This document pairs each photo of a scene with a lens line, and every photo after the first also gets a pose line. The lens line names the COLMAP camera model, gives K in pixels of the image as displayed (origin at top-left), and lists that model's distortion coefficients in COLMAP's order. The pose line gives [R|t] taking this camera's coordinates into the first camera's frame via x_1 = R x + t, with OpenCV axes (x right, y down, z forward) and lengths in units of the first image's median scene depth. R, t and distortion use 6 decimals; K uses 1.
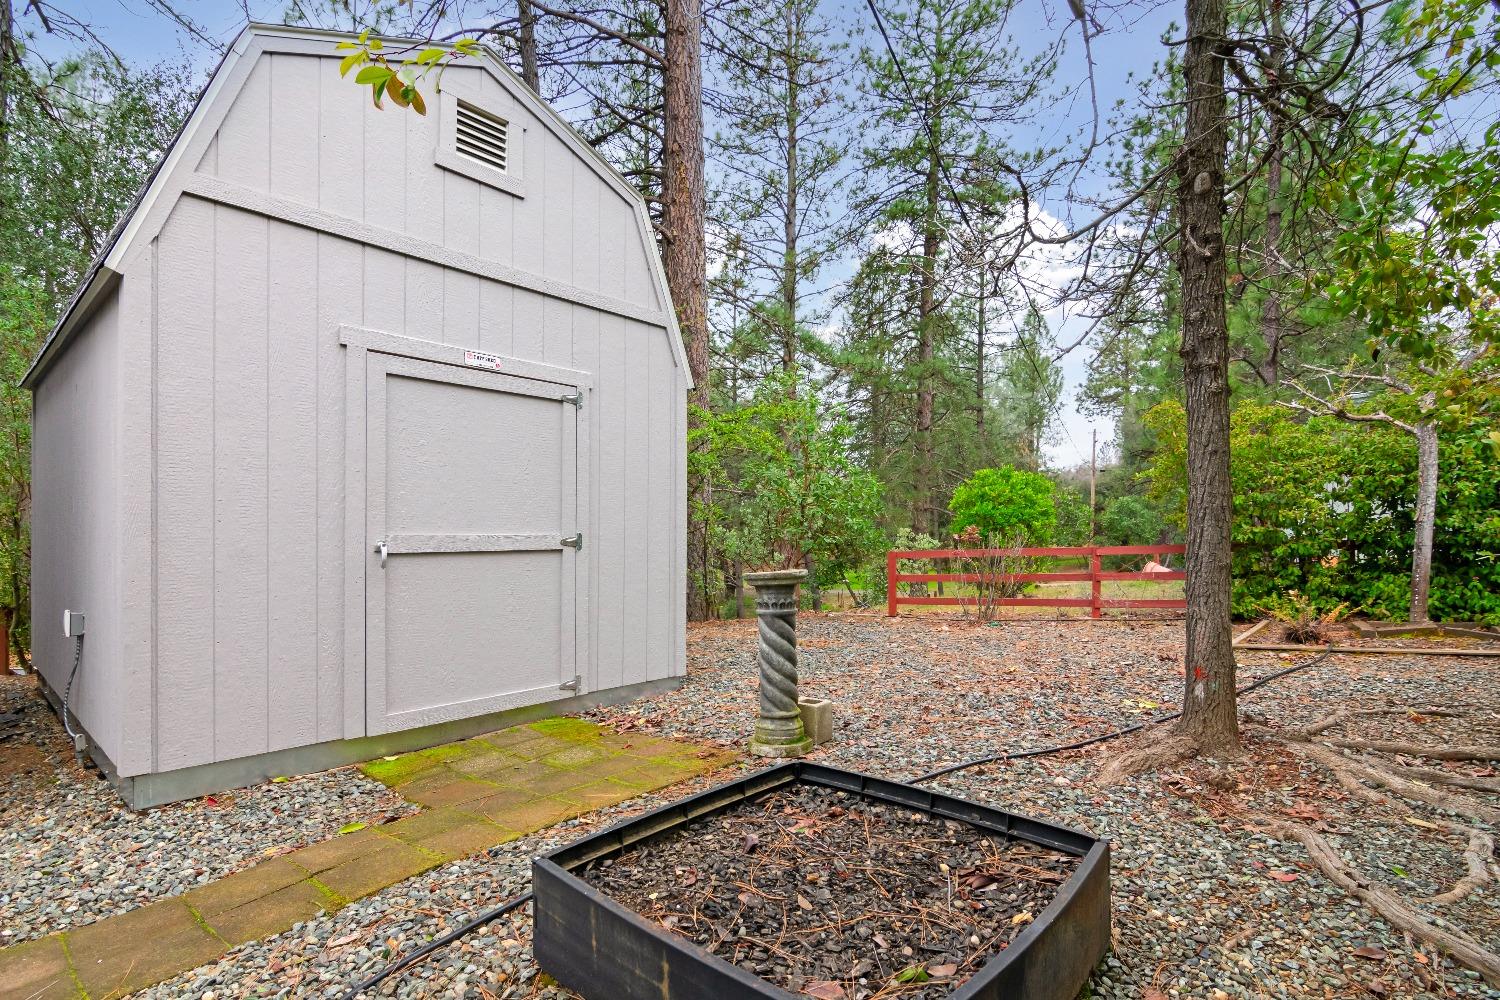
lens RADIAL K [[727.7, 0, 767.5], [0, 727.7, 539.8], [0, 0, 1]] dist [-0.009491, -0.003435]
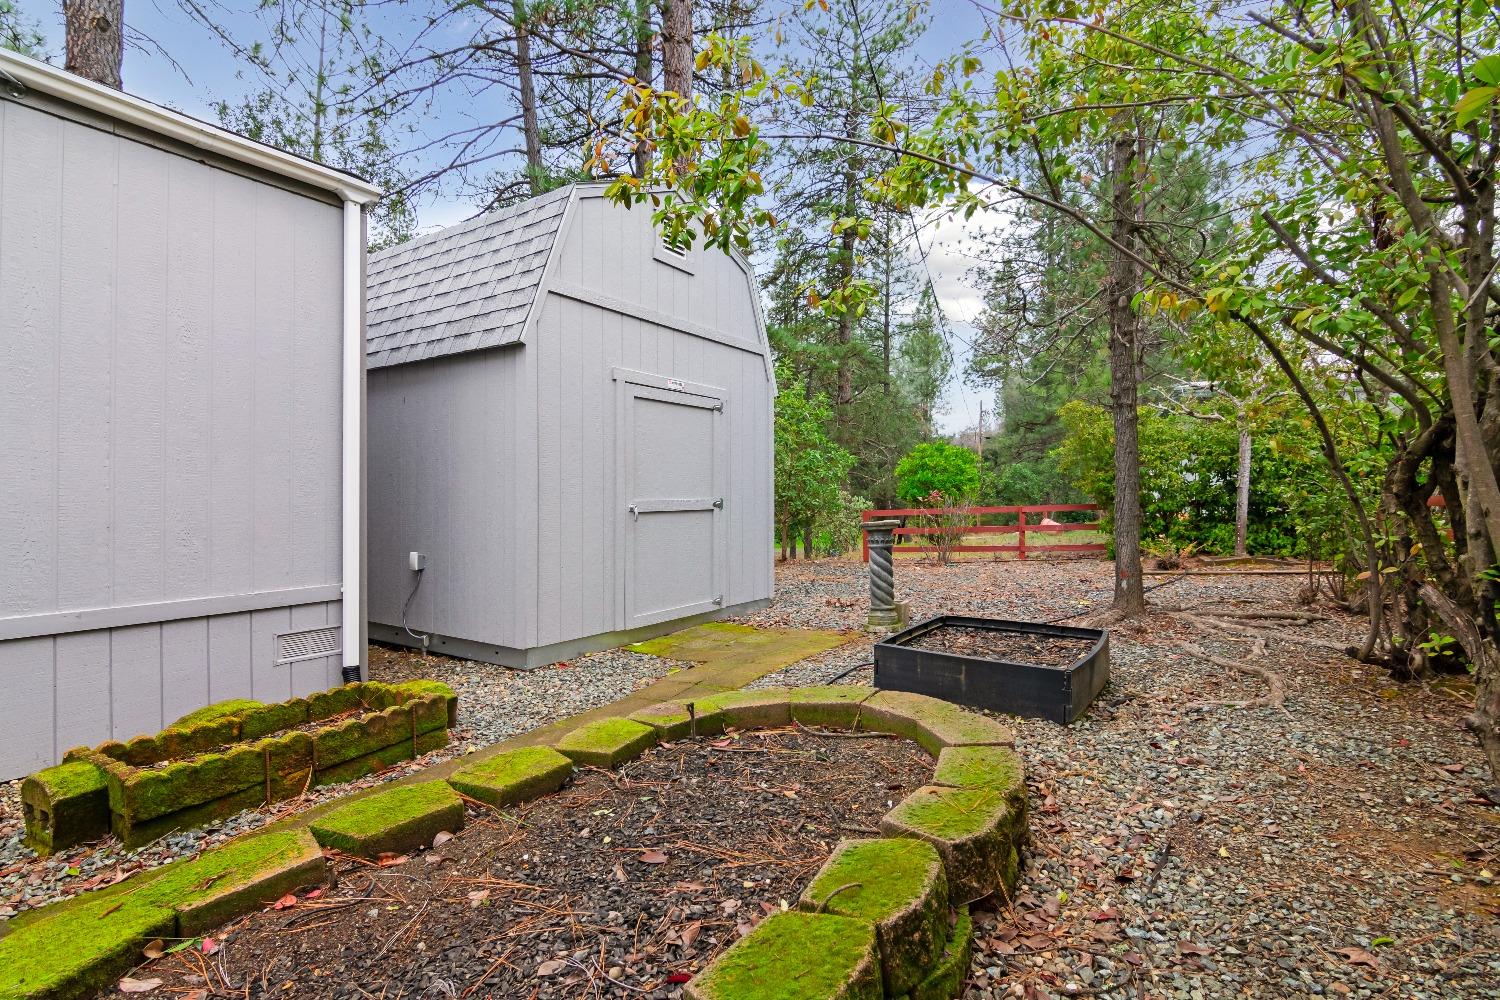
lens RADIAL K [[727.7, 0, 749.4], [0, 727.7, 498.3], [0, 0, 1]] dist [-0.009491, -0.003435]
pose [[0.991504, -0.004234, 0.130005, -0.282299], [0.004812, 0.999980, -0.004138, -0.001962], [-0.129985, 0.004728, 0.991505, -0.336823]]
